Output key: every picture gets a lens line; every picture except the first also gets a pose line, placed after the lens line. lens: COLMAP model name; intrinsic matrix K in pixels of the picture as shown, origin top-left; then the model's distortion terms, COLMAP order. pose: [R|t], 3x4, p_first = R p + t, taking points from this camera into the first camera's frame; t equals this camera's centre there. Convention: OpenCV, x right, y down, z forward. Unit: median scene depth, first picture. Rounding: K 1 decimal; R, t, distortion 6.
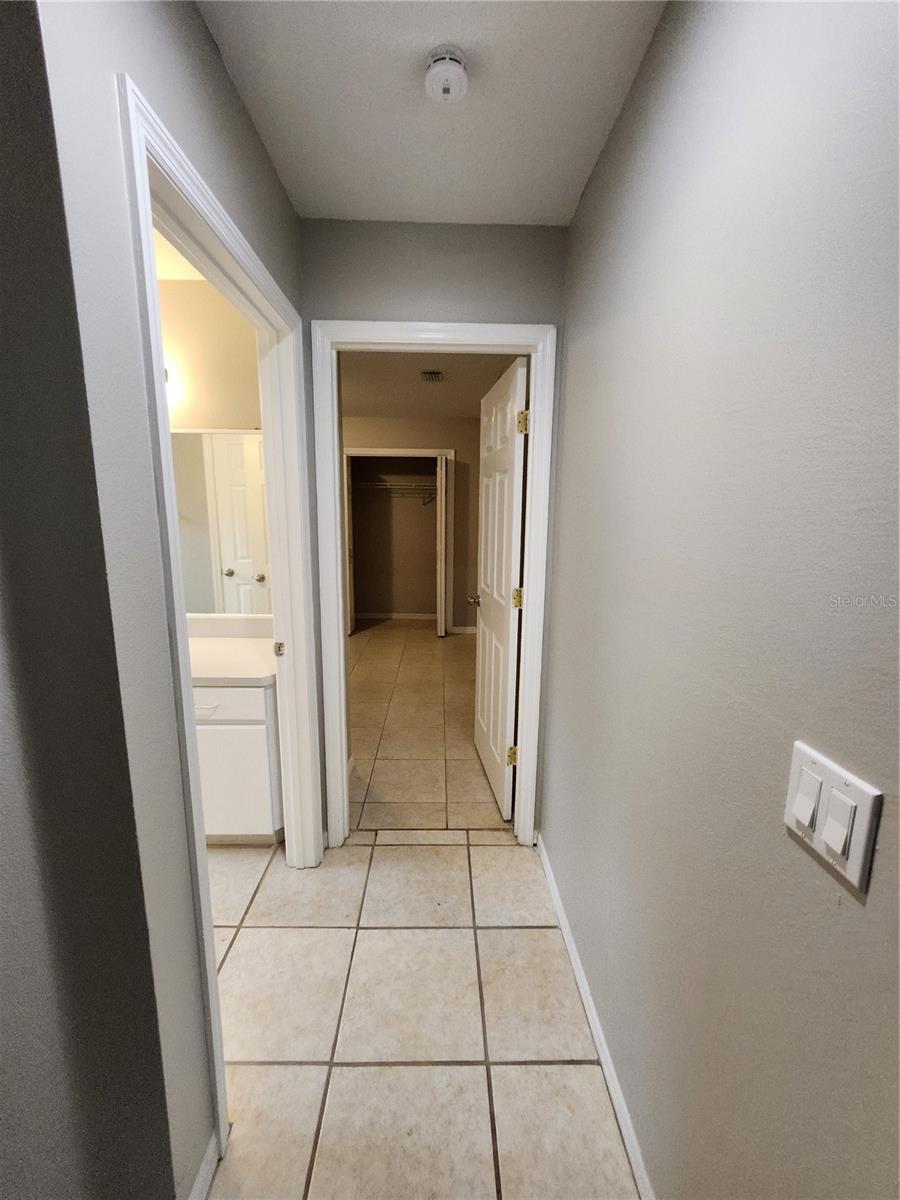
lens RADIAL K [[472.7, 0, 448.0], [0, 472.7, 592.6], [0, 0, 1]] dist [-0.003426, 0.002629]
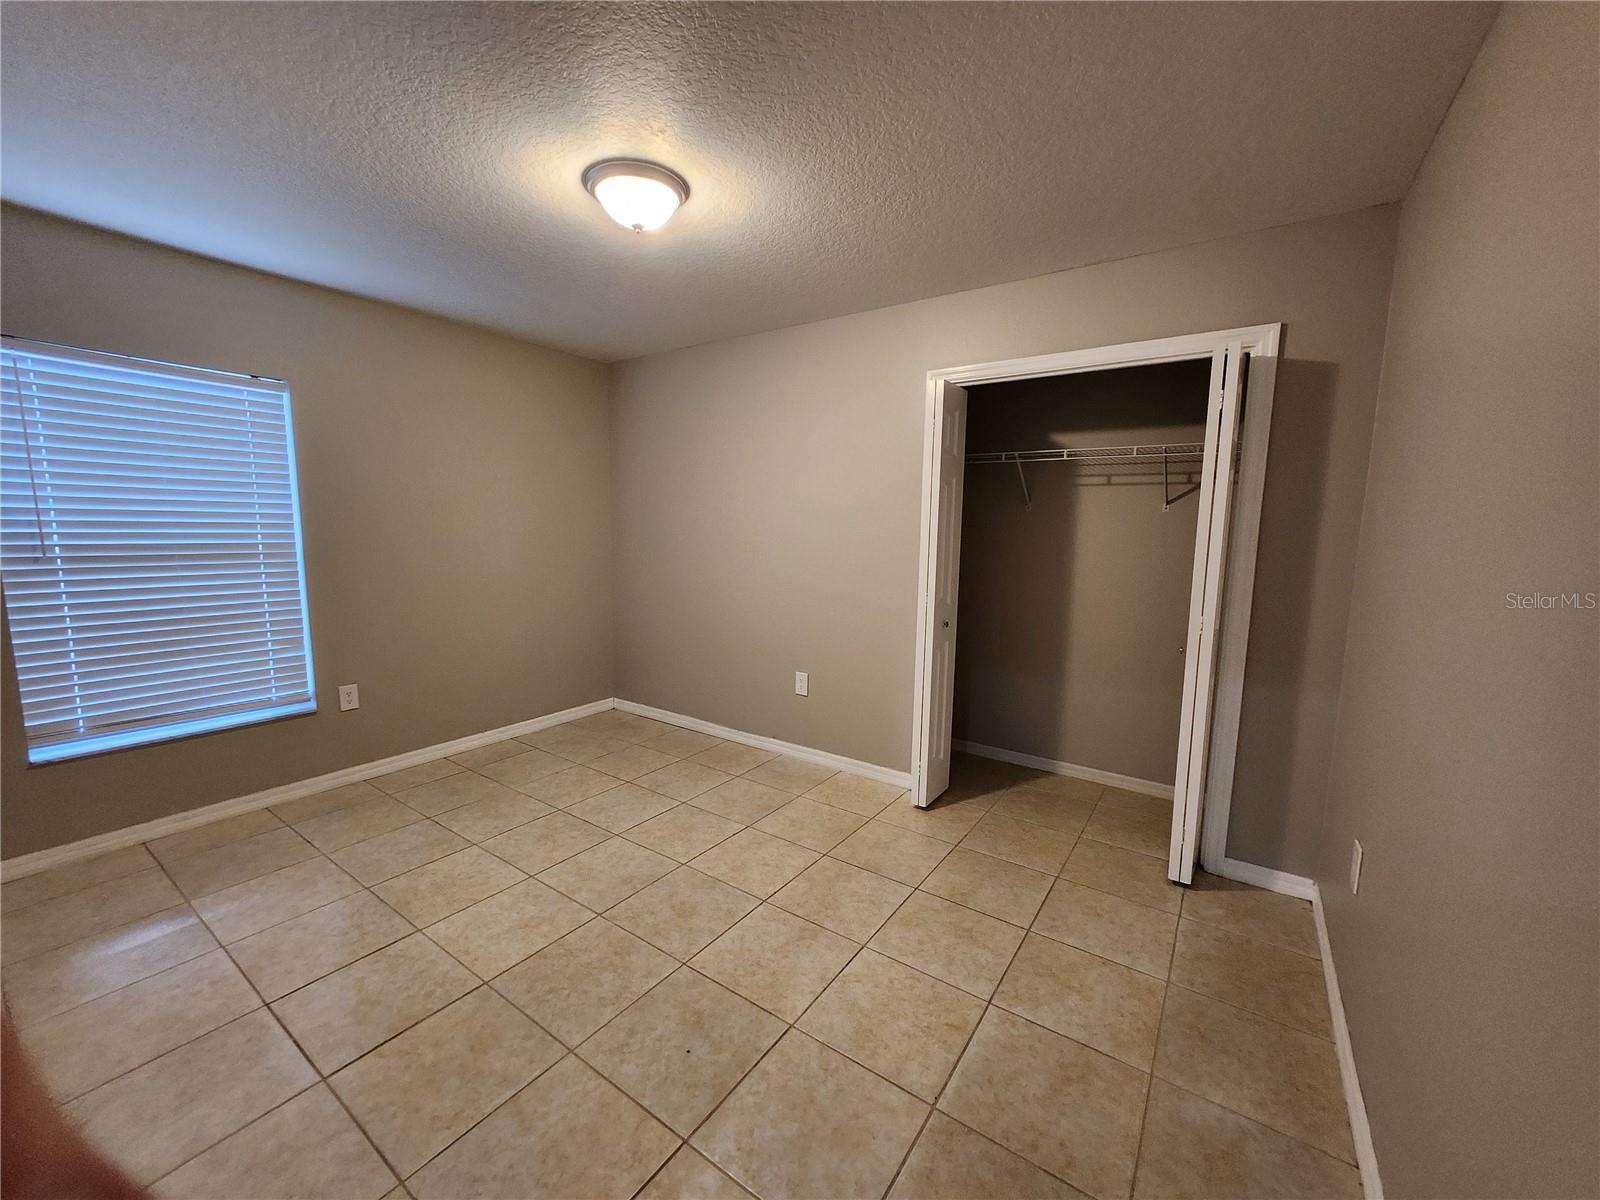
lens RADIAL K [[630.2, 0, 788.1], [0, 630.2, 607.4], [0, 0, 1]] dist [-0.003426, 0.002629]
pose [[0.805215, 0.074989, -0.588222, 0.009910], [-0.100261, 0.994907, -0.010414, -0.068748], [0.584445, 0.067361, 0.808633, 0.439658]]
